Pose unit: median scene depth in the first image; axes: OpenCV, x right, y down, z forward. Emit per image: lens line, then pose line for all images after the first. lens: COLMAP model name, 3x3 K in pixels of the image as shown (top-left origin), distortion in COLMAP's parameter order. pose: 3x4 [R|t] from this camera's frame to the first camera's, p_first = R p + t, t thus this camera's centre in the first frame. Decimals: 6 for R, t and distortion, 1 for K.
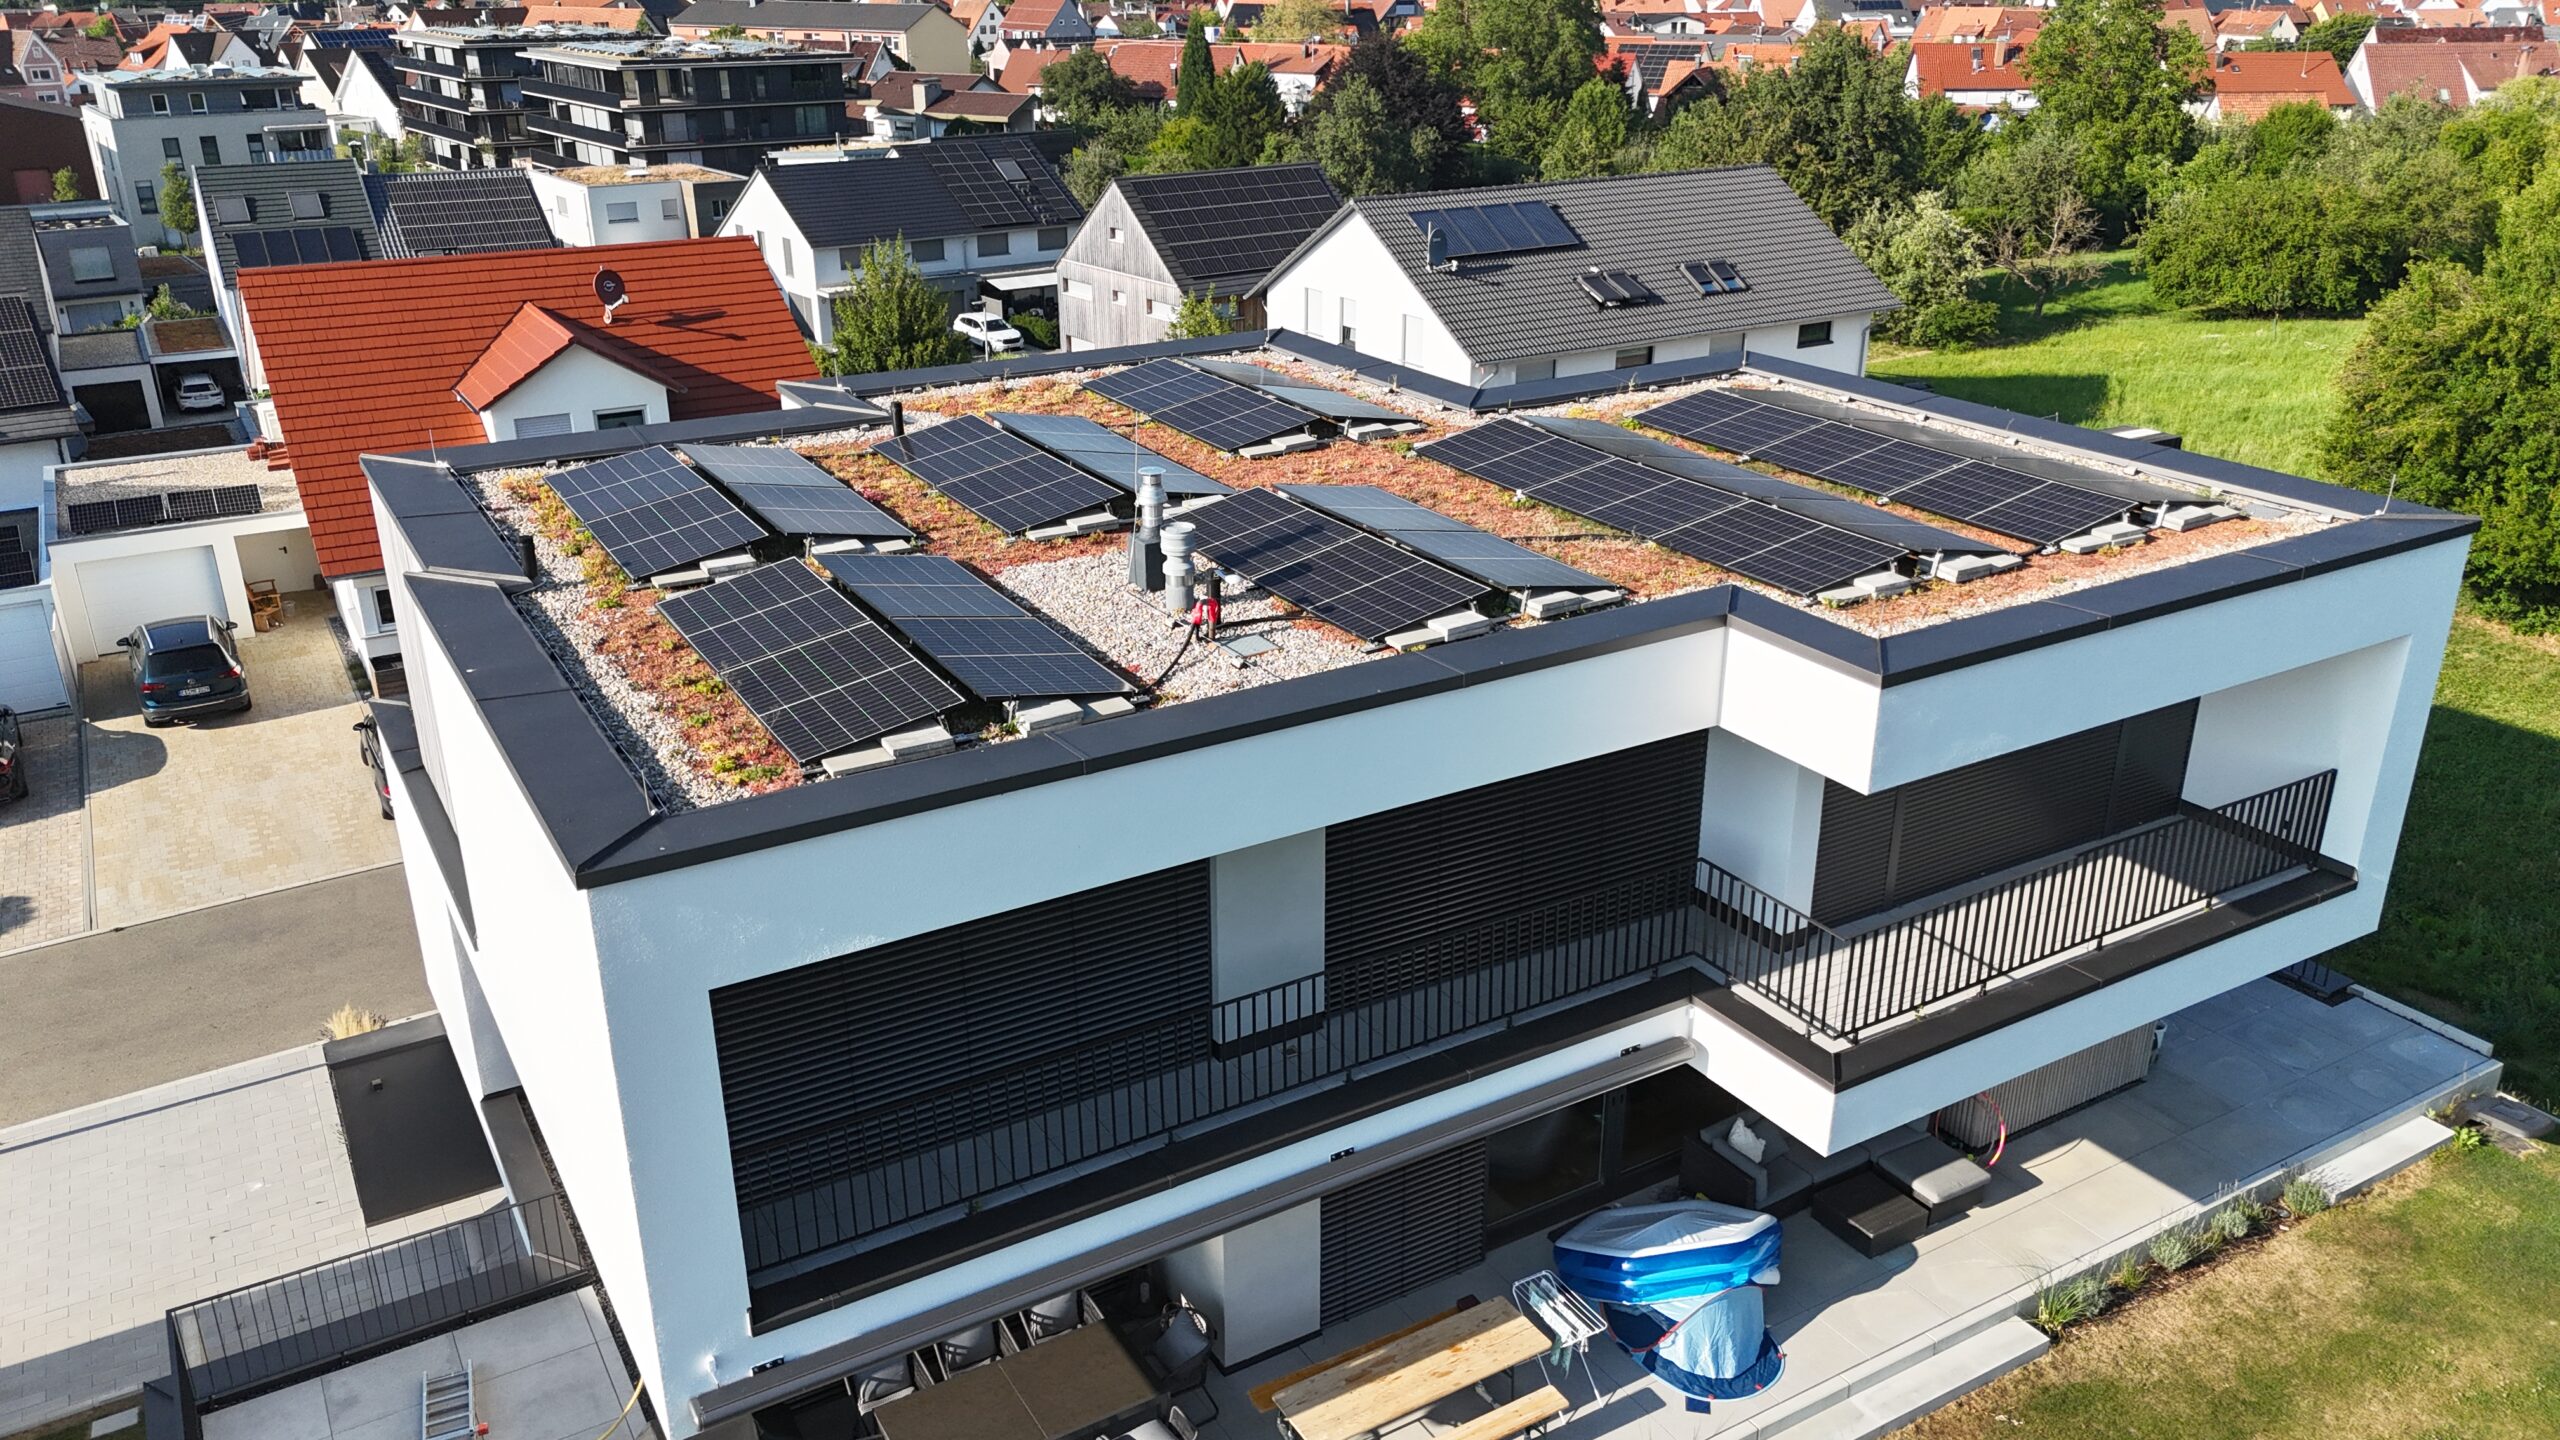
lens RADIAL K [[1880.8, 0, 1275.8], [0, 1880.8, 716.7], [0, 0, 1]] dist [0.068083, -0.068111]
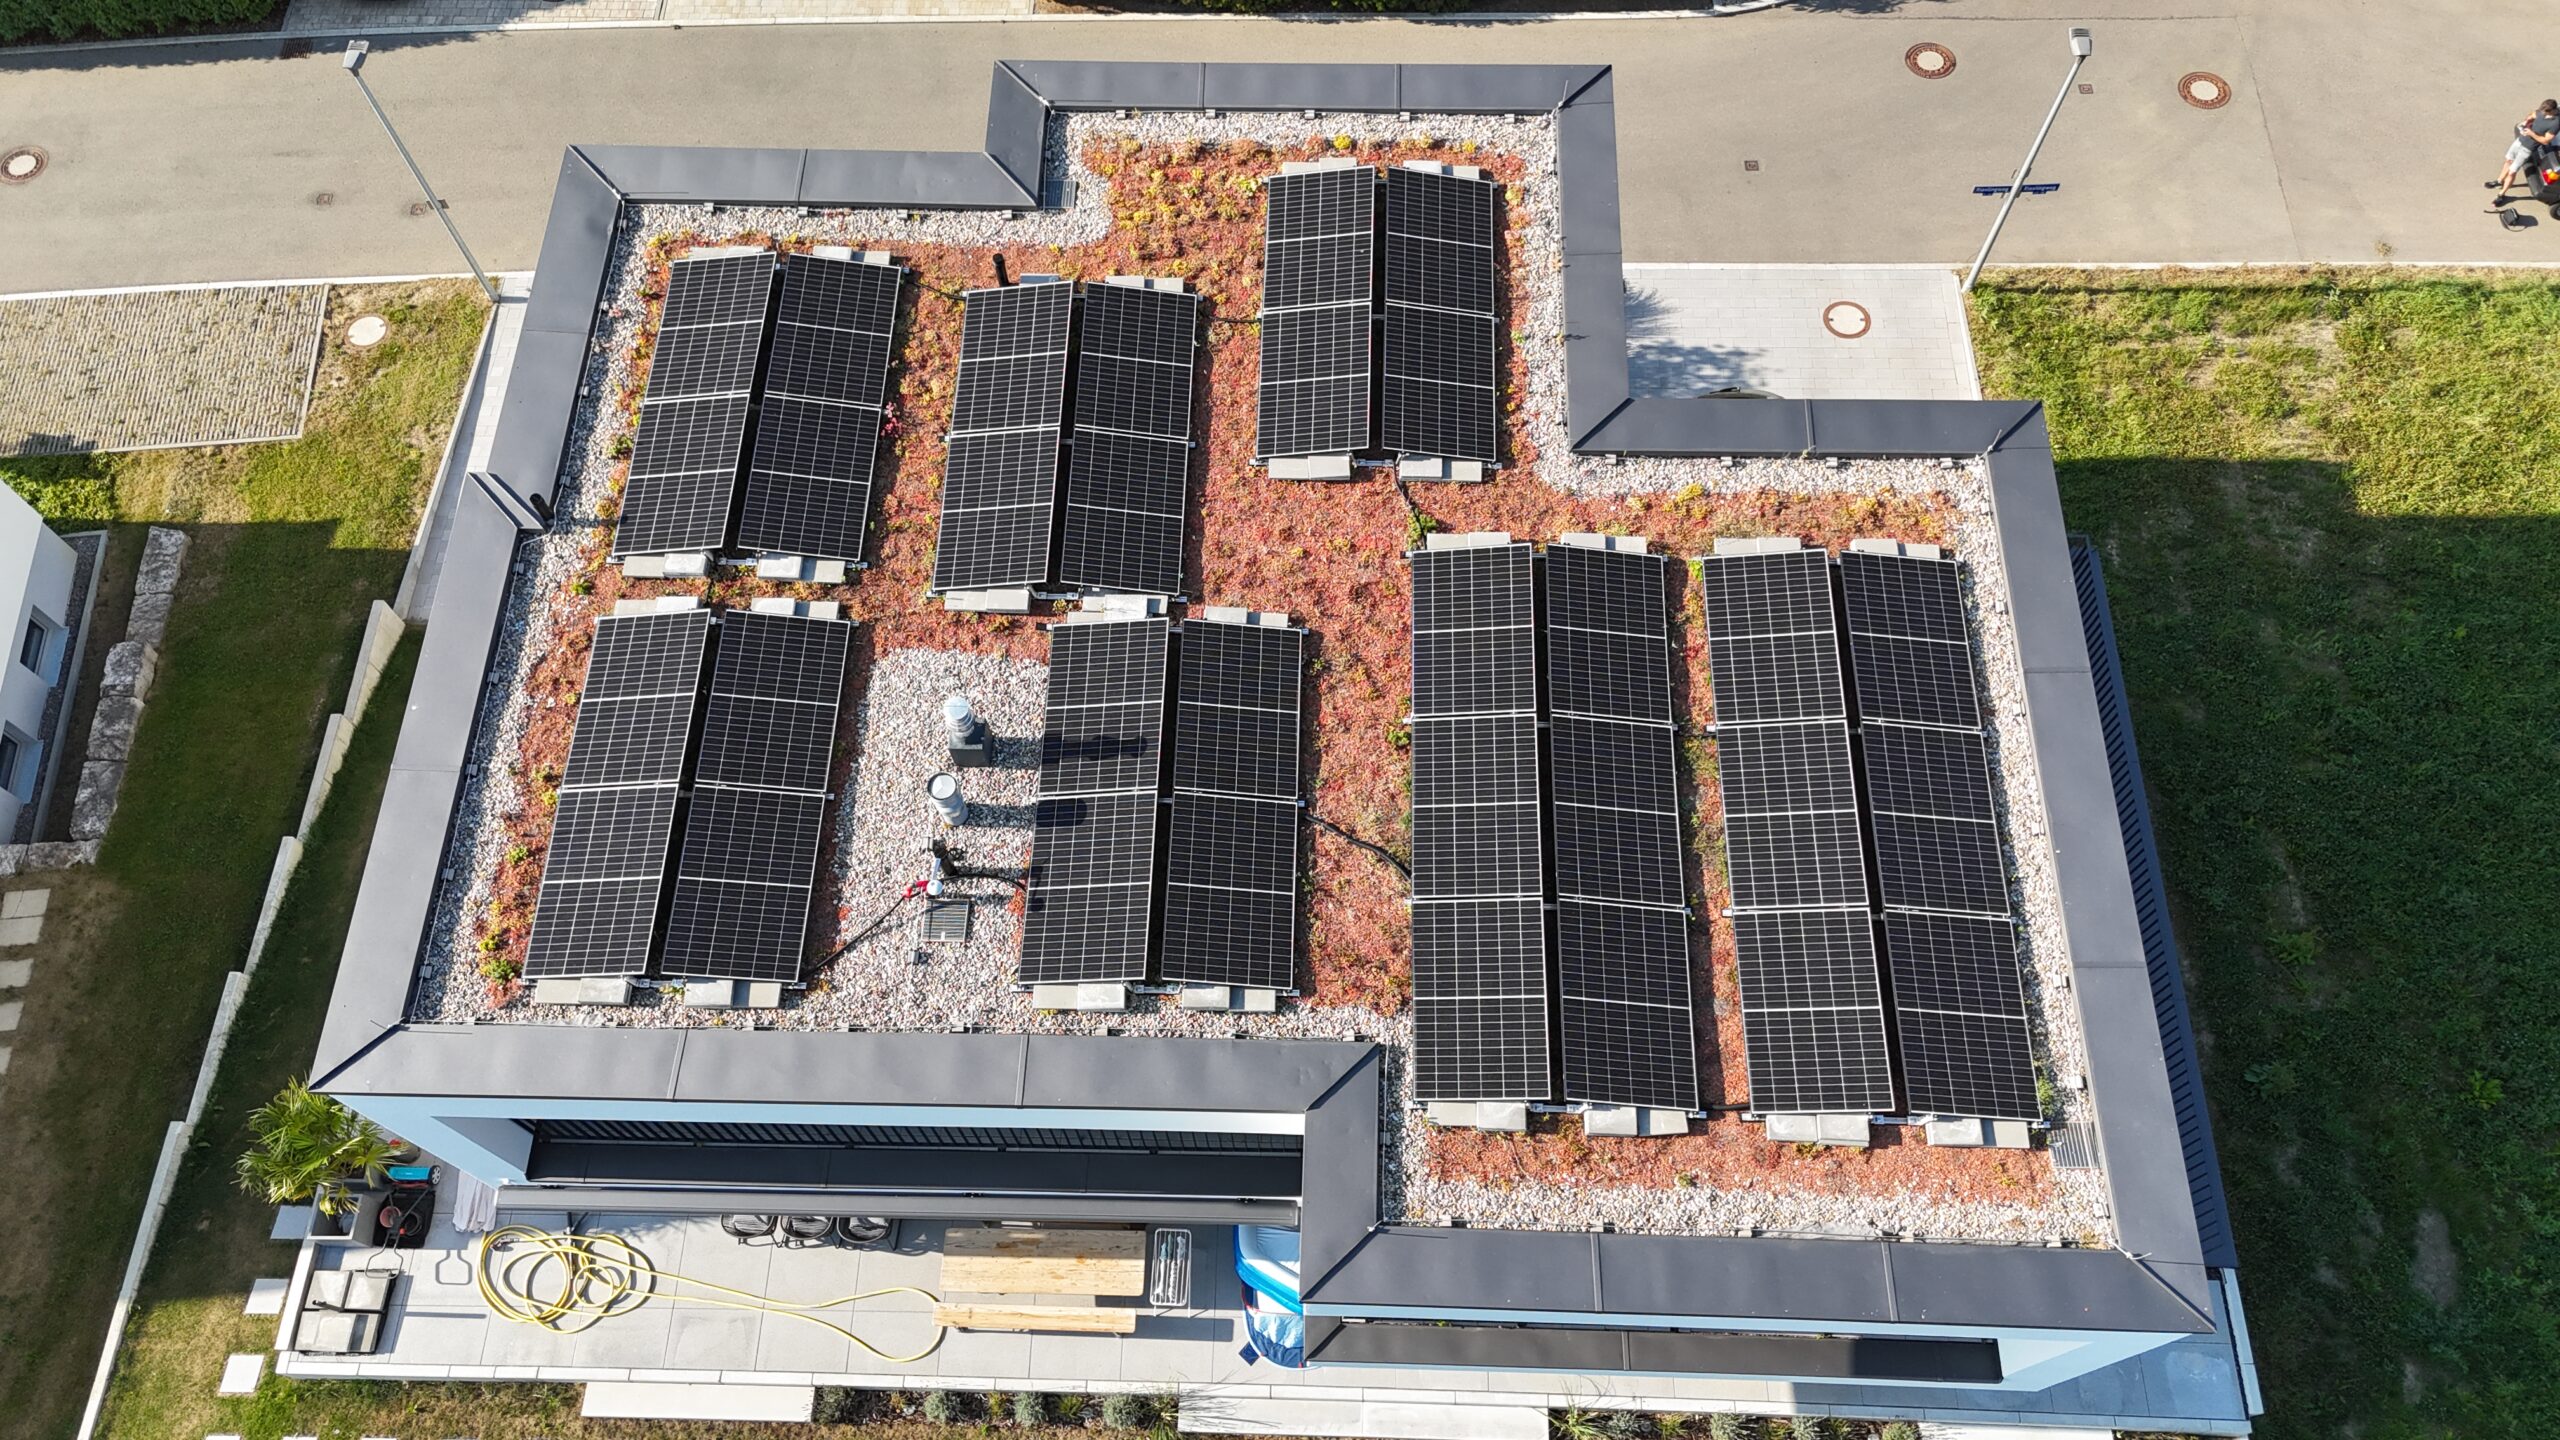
lens RADIAL K [[1880.8, 0, 1275.8], [0, 1880.8, 716.7], [0, 0, 1]] dist [0.068083, -0.068111]
pose [[0.844713, 0.475113, -0.246429, 0.056402], [-0.187420, 0.693852, 0.695301, -0.143067], [0.501331, -0.541145, 0.675151, 0.053645]]
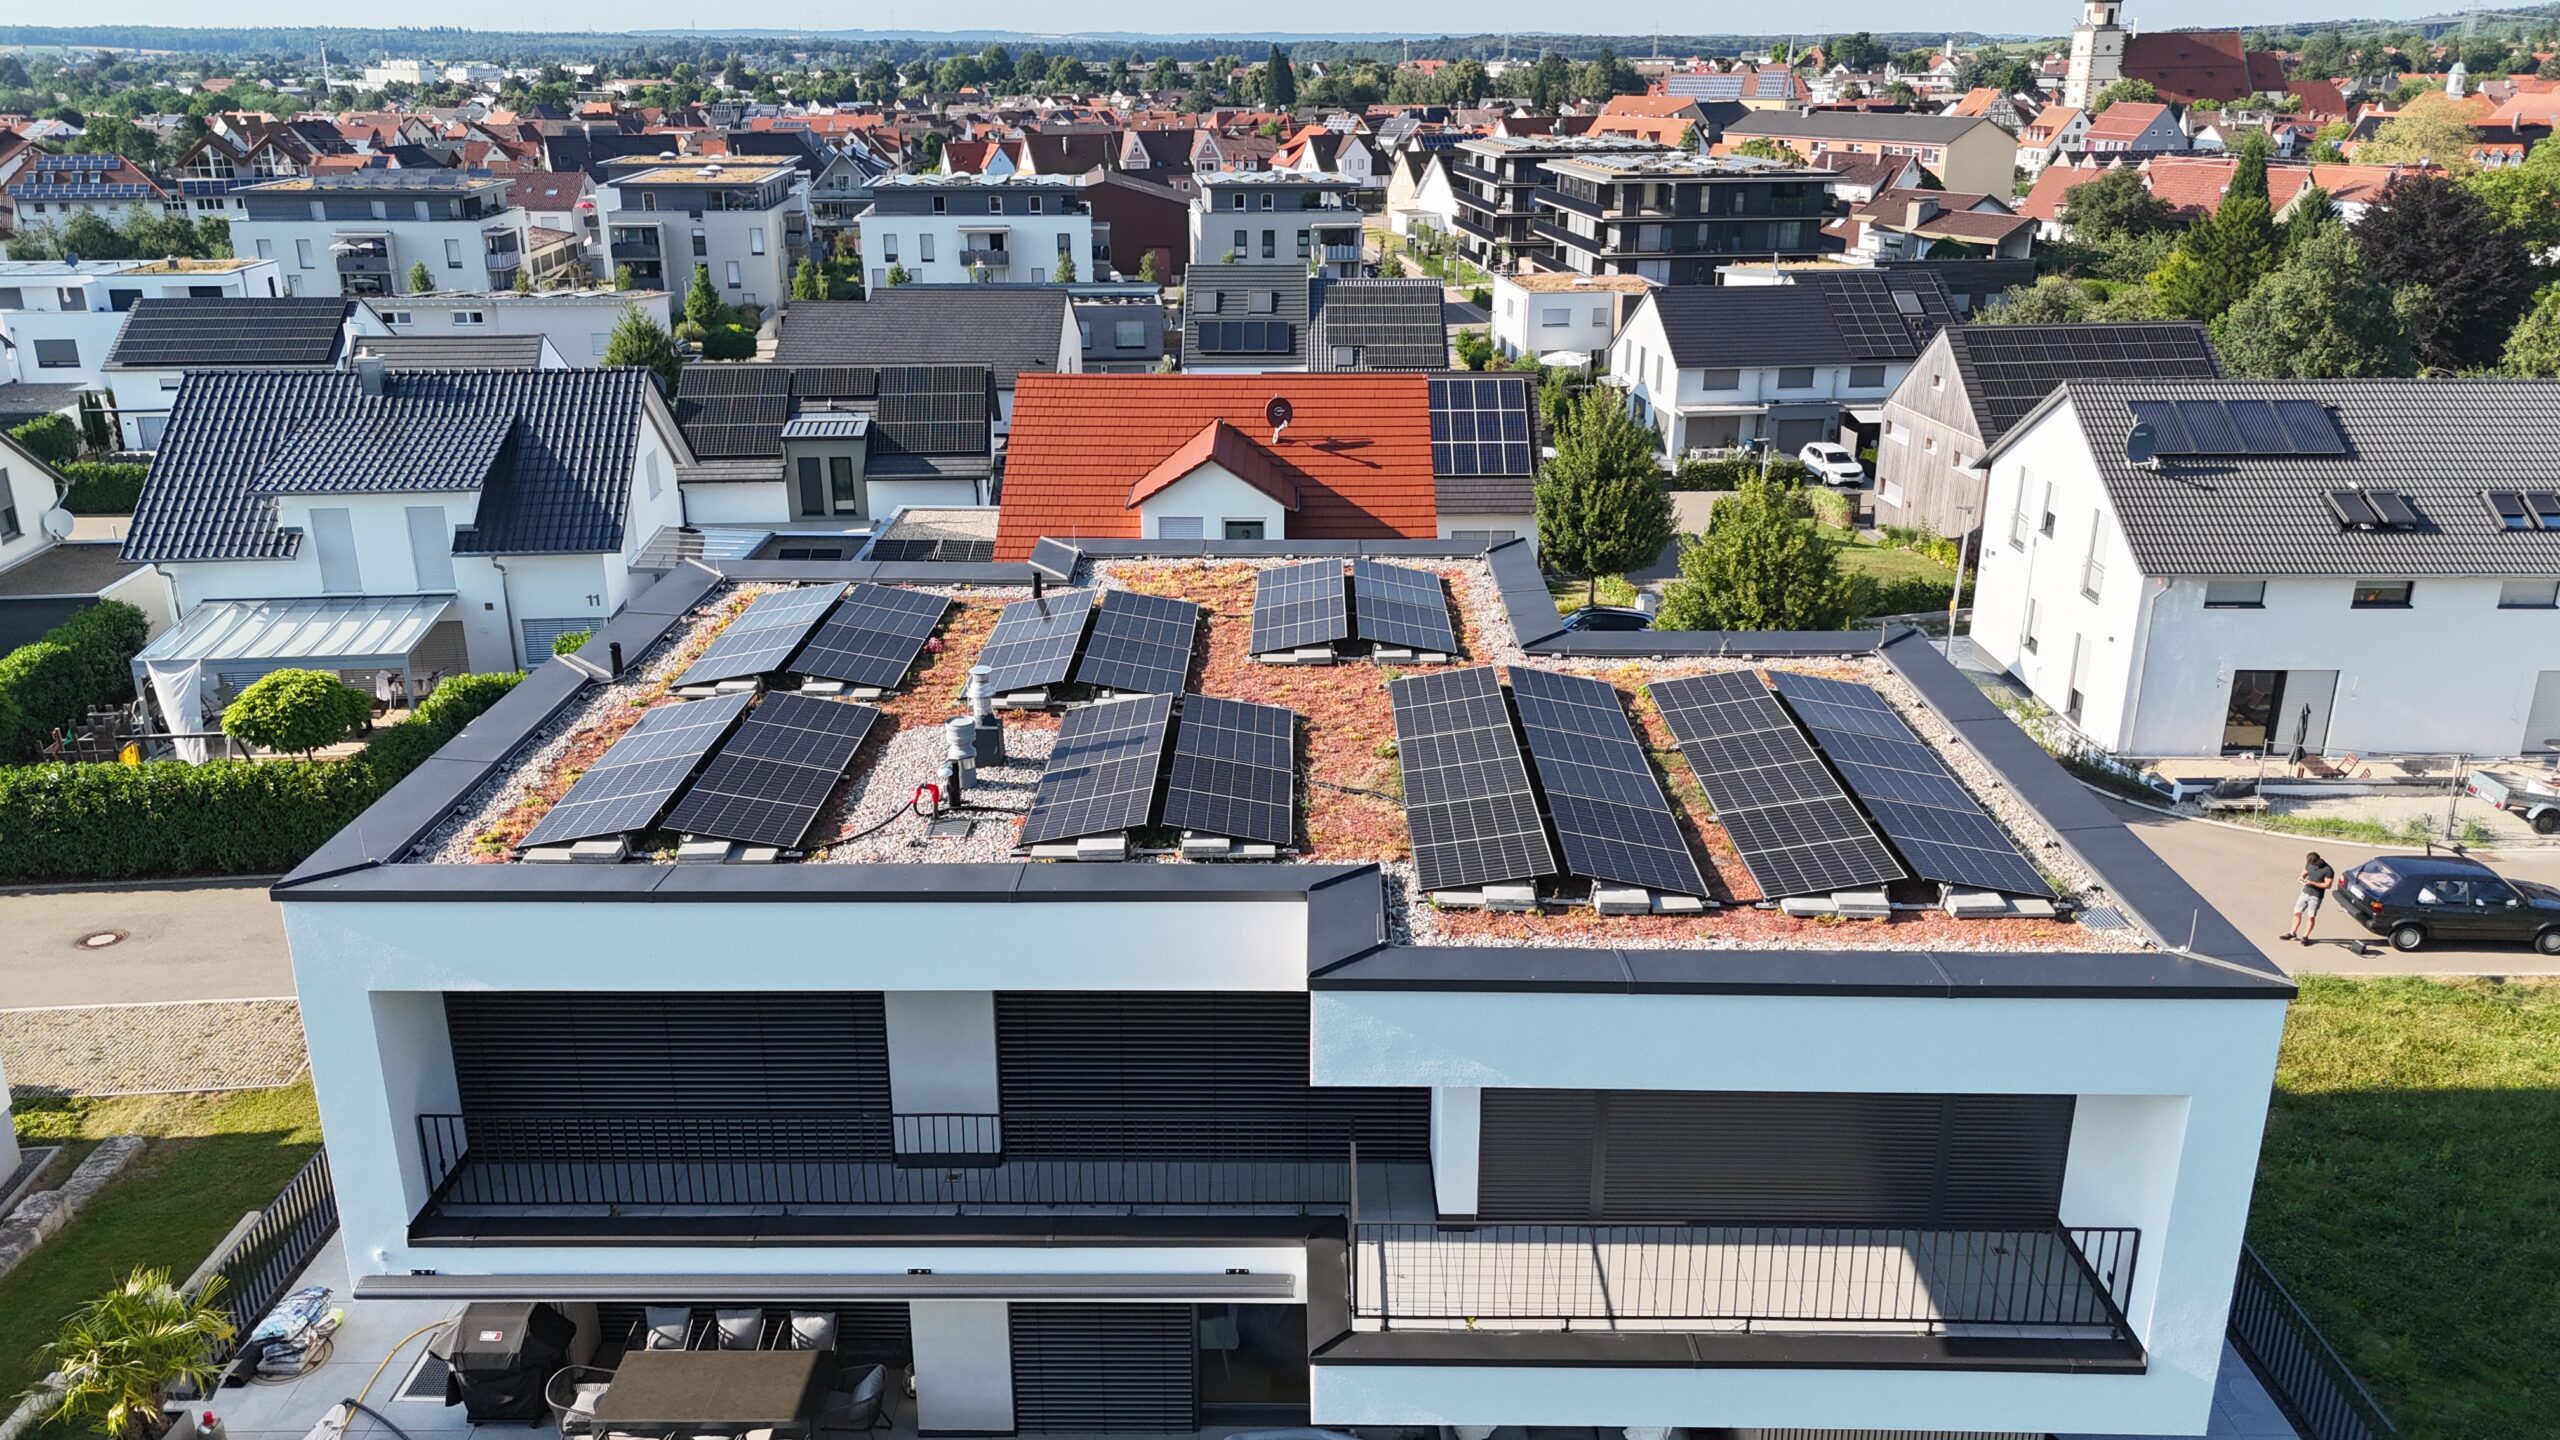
lens RADIAL K [[1880.8, 0, 1275.8], [0, 1880.8, 716.7], [0, 0, 1]] dist [0.068083, -0.068111]
pose [[0.854505, 0.175704, -0.488824, 0.106470], [-0.197775, 0.980225, 0.006607, -0.022691], [0.480319, 0.091032, 0.872357, 0.006507]]
